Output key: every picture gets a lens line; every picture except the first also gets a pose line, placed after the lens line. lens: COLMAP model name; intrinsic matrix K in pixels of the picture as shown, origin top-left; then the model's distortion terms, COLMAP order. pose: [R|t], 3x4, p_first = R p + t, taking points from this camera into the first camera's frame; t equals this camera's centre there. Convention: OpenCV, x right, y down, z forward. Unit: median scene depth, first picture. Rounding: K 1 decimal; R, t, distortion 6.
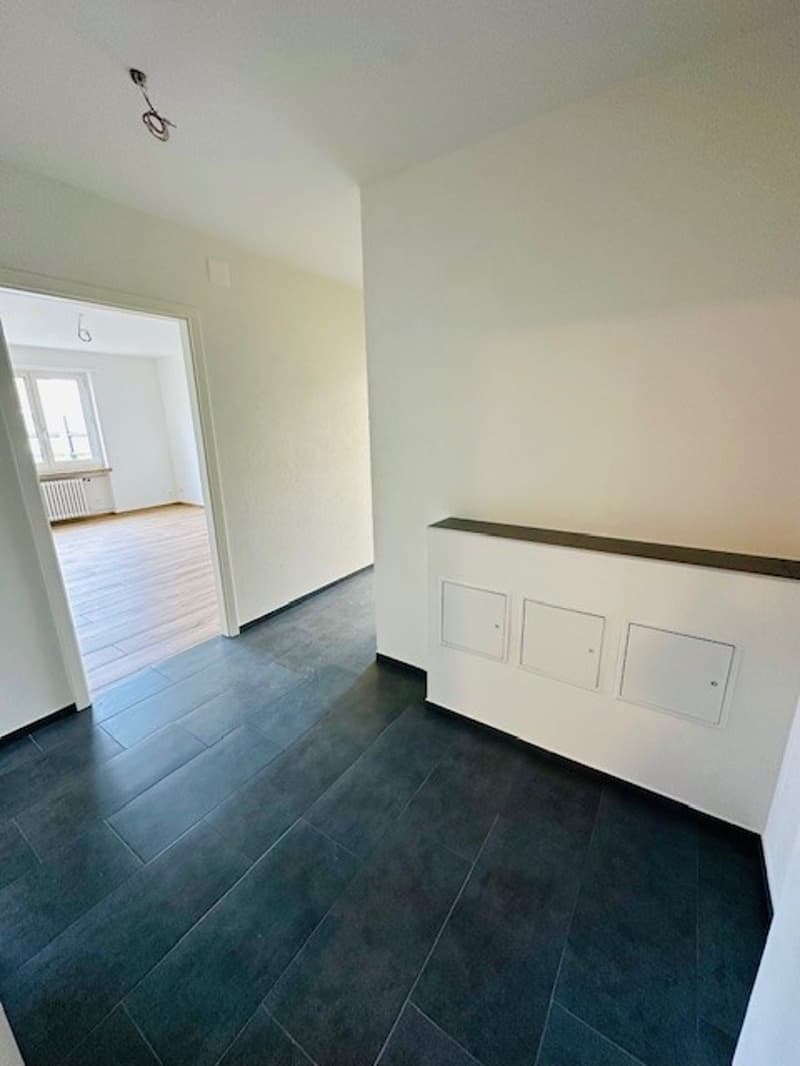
lens RADIAL K [[423.8, 0, 400.0], [0, 423.8, 533.0], [0, 0, 1]] dist [-0.000812, -0.000037]
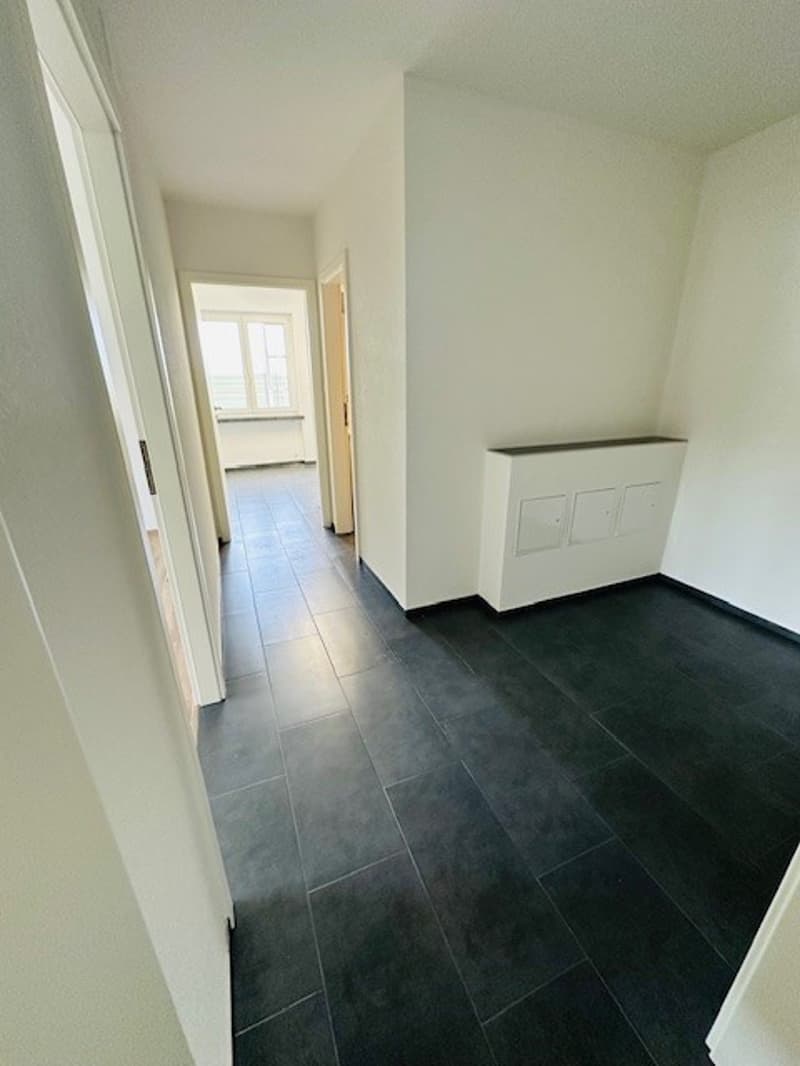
lens RADIAL K [[423.8, 0, 400.0], [0, 423.8, 533.0], [0, 0, 1]] dist [-0.000812, -0.000037]
pose [[0.553962, -0.274211, 0.786088, -1.067075], [0.211402, 0.959585, 0.185756, -0.092670], [-0.805255, 0.063279, 0.589543, 0.598998]]
